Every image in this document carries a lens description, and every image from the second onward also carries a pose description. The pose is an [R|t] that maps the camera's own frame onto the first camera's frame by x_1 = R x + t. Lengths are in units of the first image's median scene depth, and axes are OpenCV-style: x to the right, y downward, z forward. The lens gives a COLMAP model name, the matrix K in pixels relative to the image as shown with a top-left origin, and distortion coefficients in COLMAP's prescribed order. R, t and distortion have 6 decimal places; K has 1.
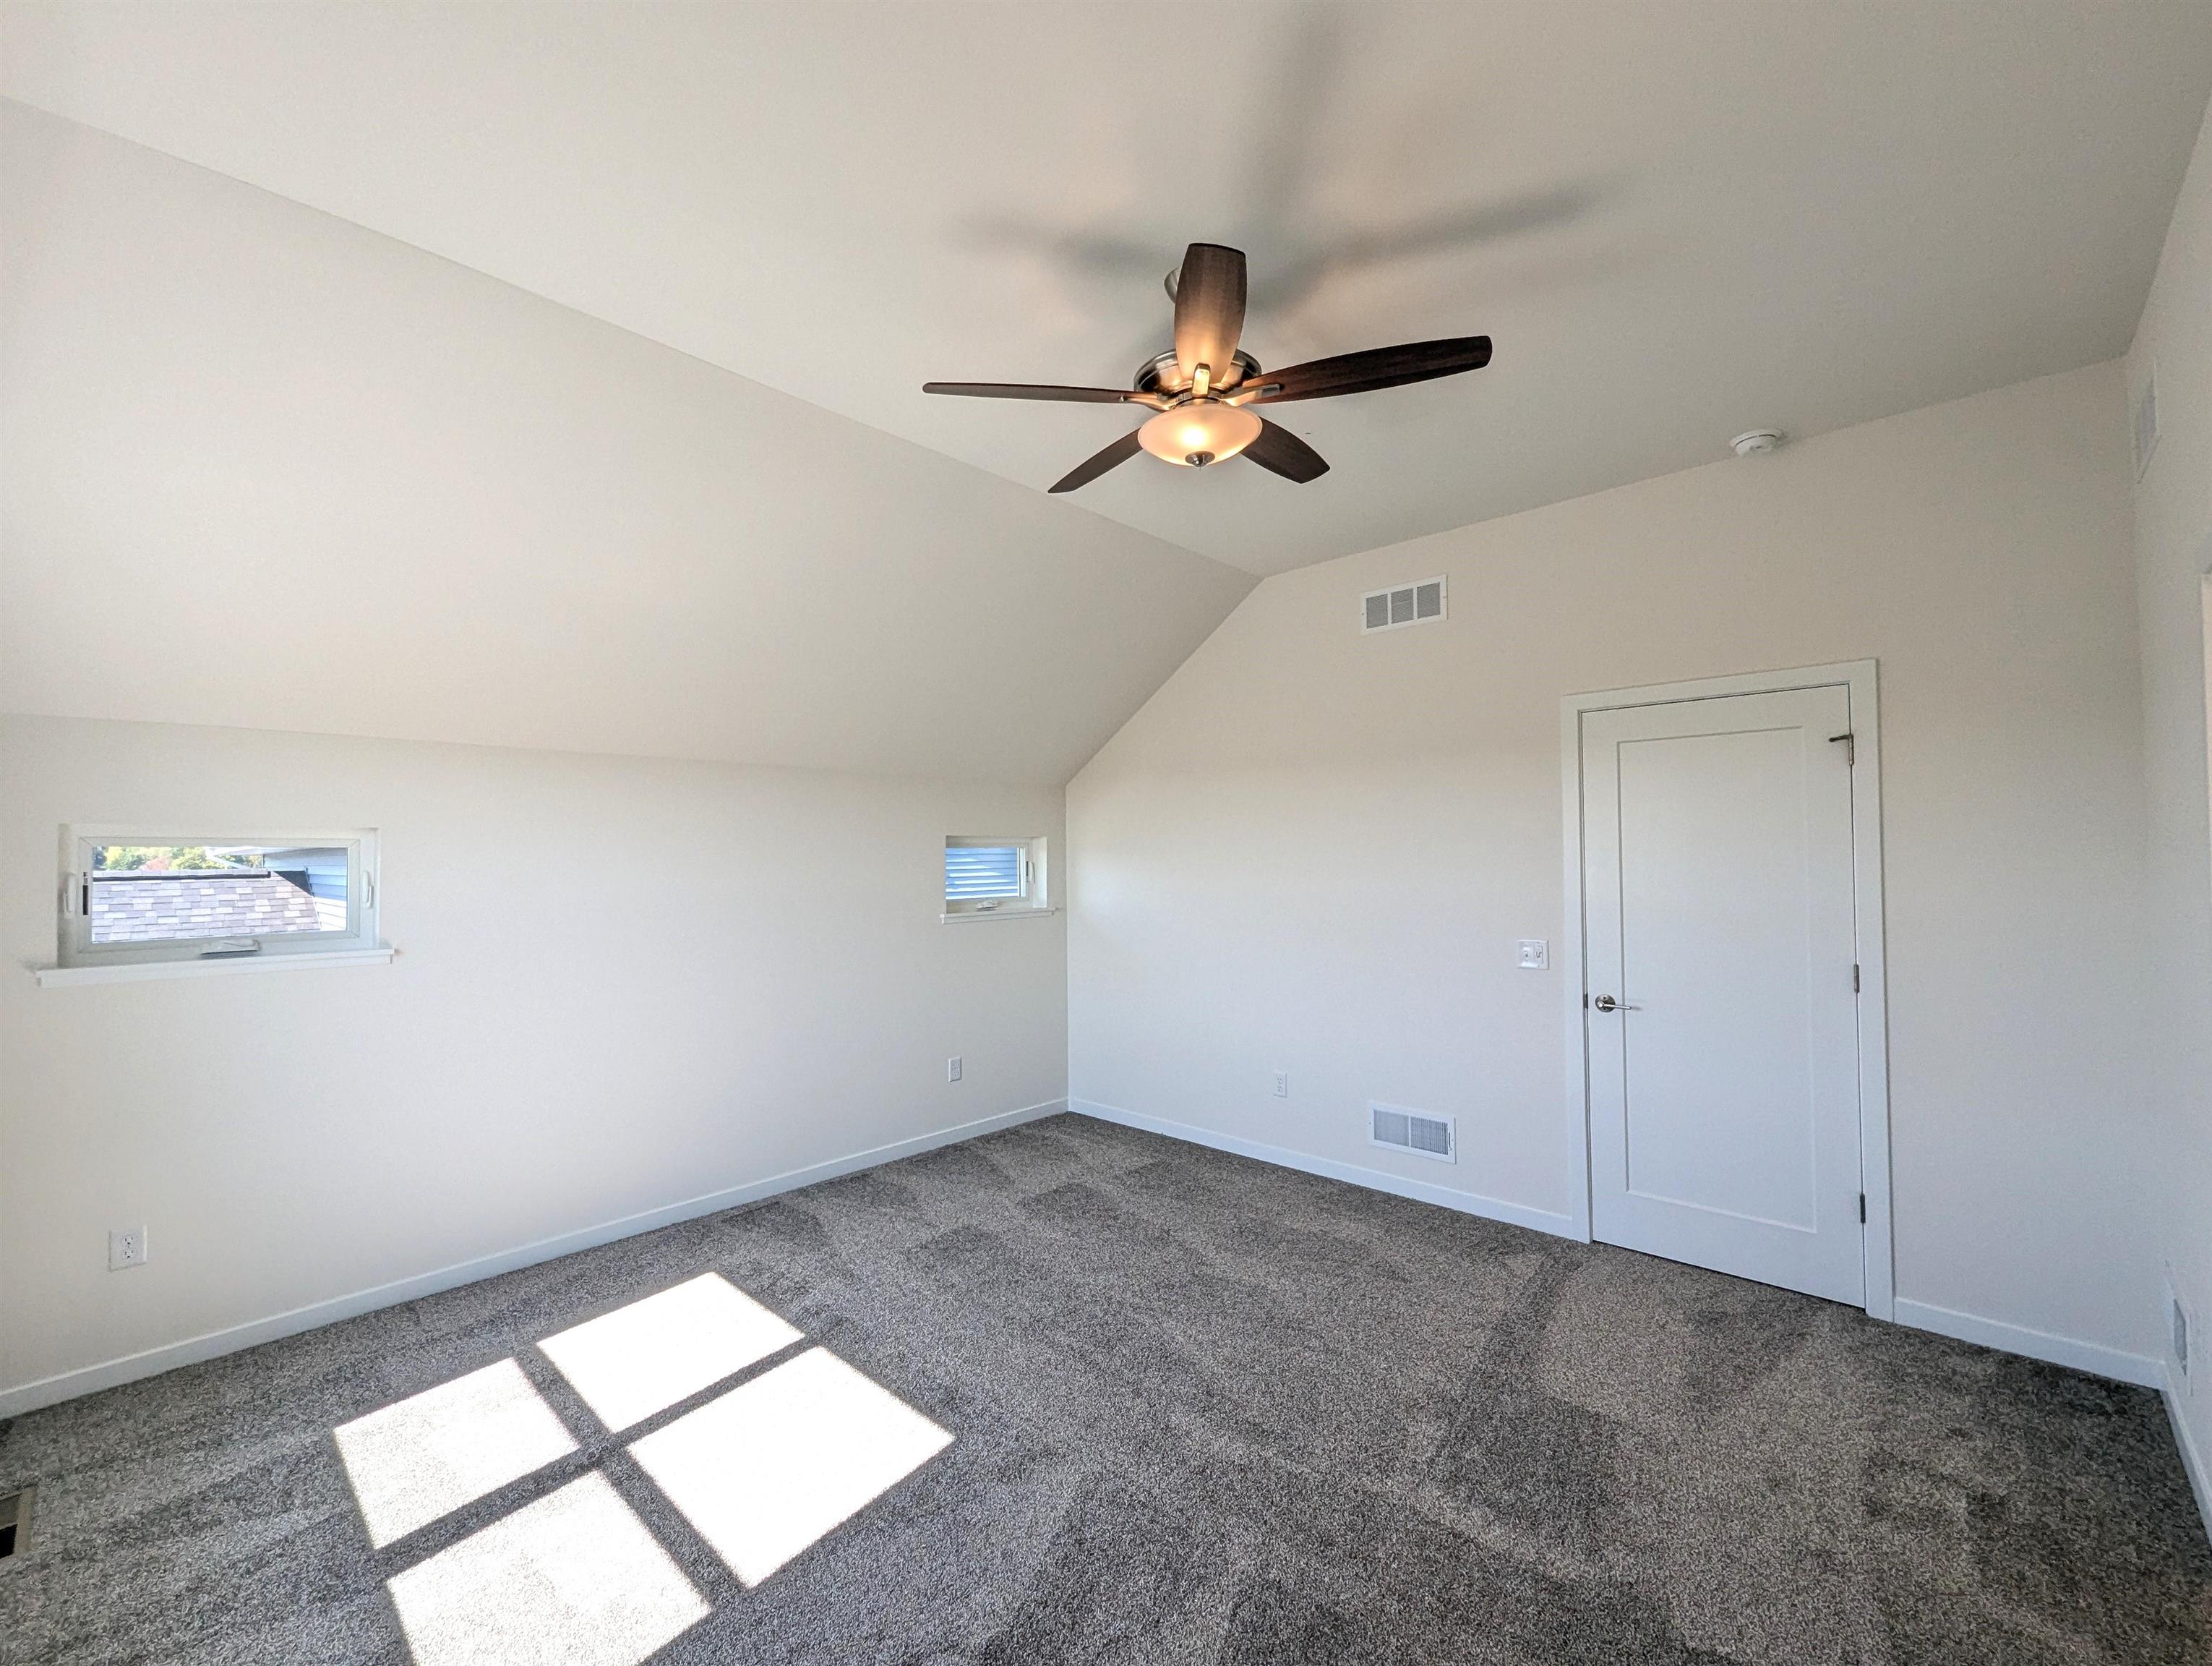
lens RADIAL K [[920.9, 0, 1105.0], [0, 920.9, 846.9], [0, 0, 1]] dist [0.004089, 0.000646]
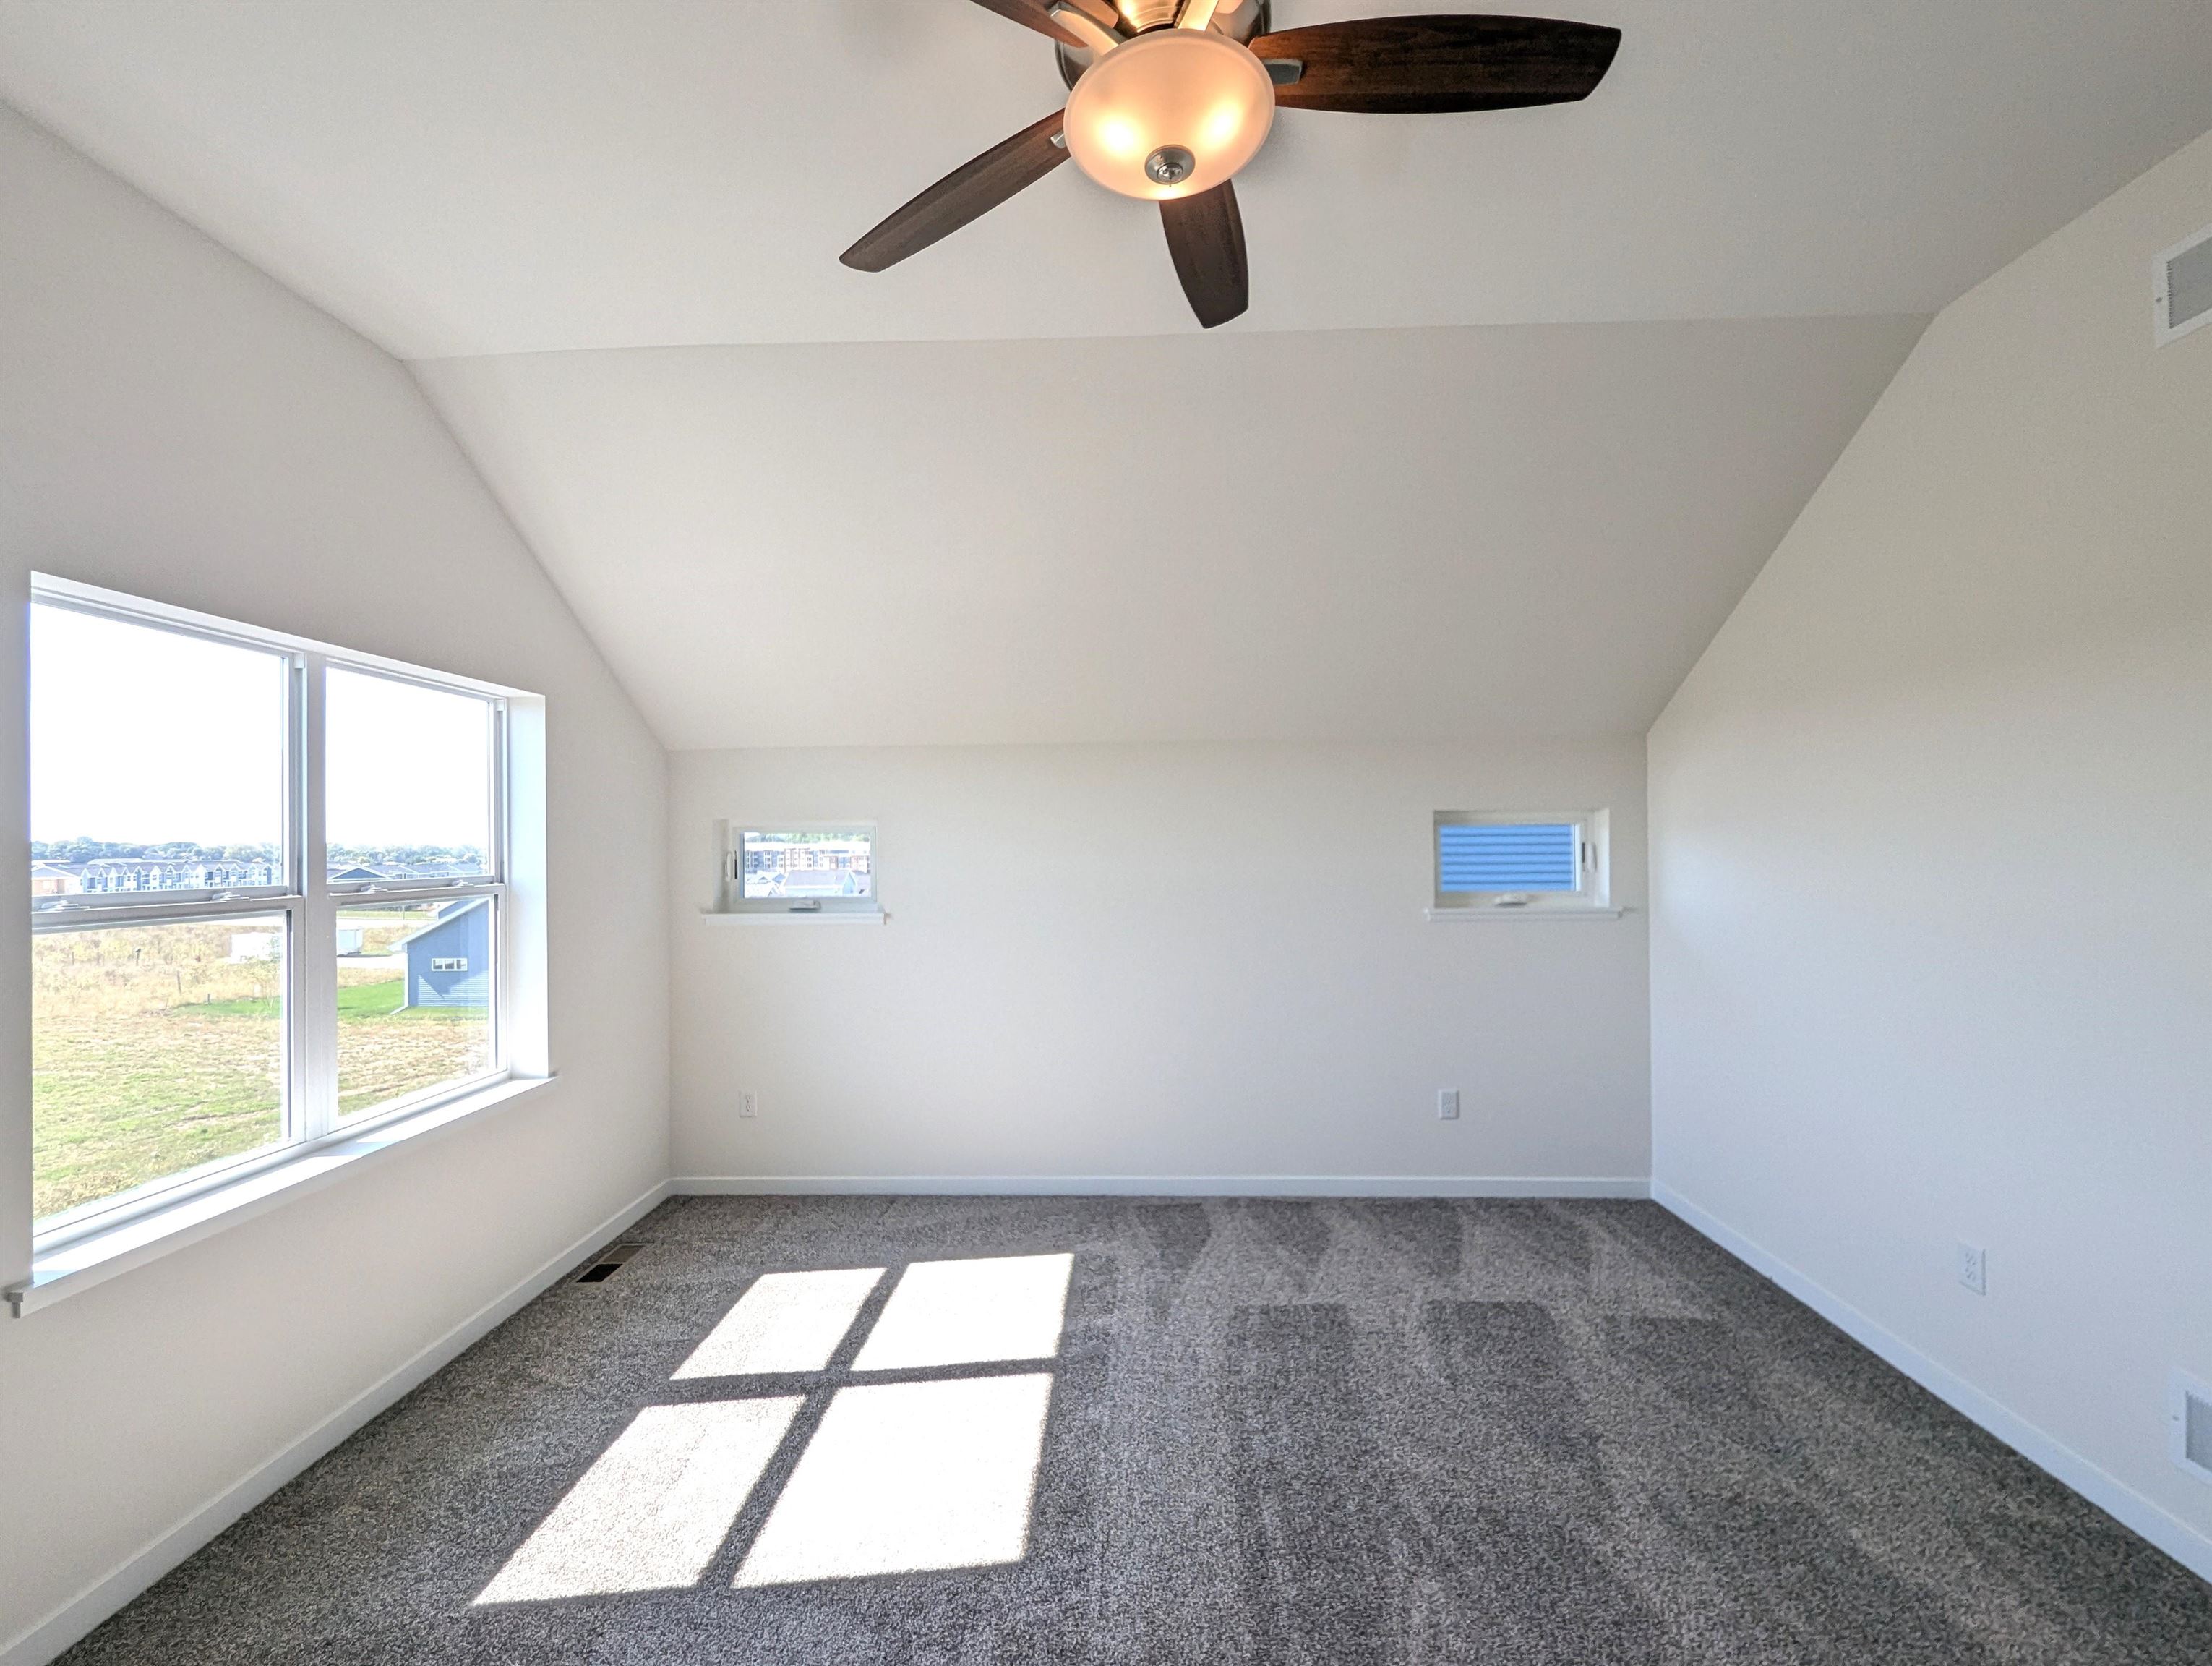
lens RADIAL K [[920.2, 0, 1106.1], [0, 920.2, 842.7], [0, 0, 1]] dist [0.001111, 0.000721]
pose [[0.659133, 0.001194, -0.752025, 0.342798], [0.012961, 0.999832, 0.012948, 0.002543], [0.751915, -0.018282, 0.659007, 0.373926]]
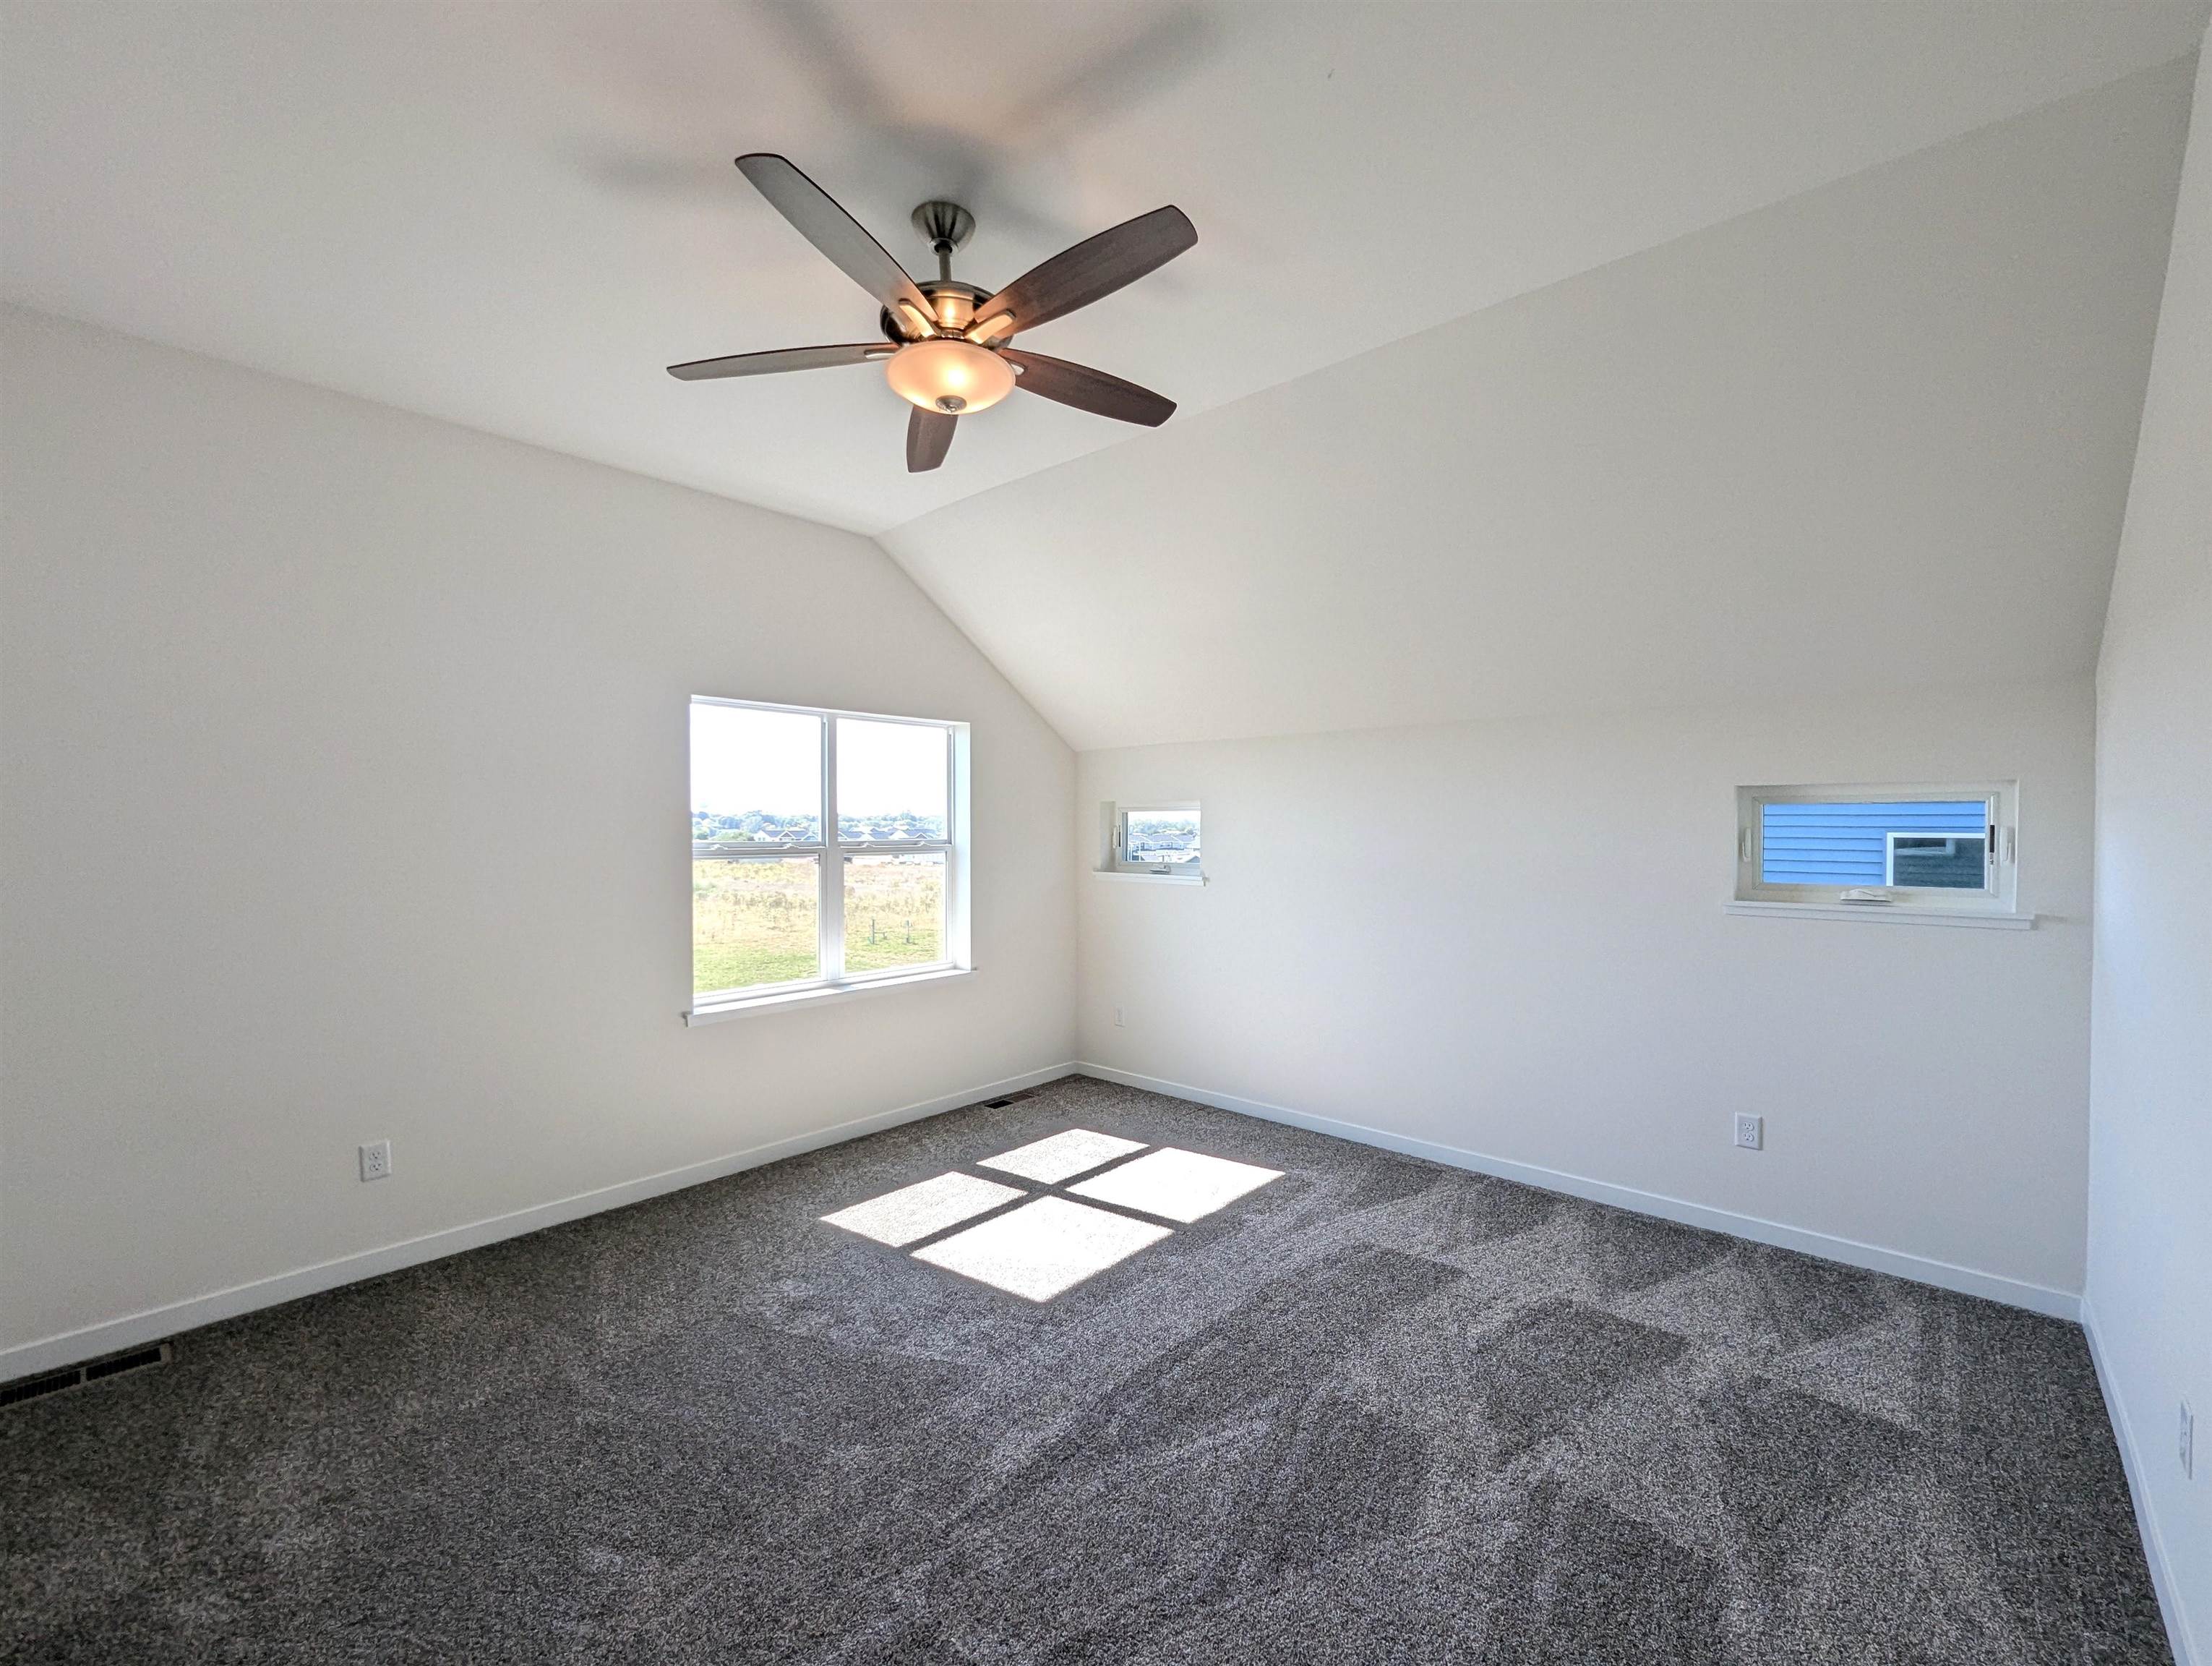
lens RADIAL K [[920.9, 0, 1105.0], [0, 920.9, 846.9], [0, 0, 1]] dist [0.004089, 0.000646]
pose [[0.022914, 0.032870, -0.999197, 0.711169], [0.012577, 0.999371, 0.033164, 0.006553], [0.999658, -0.013326, 0.022486, 0.742906]]
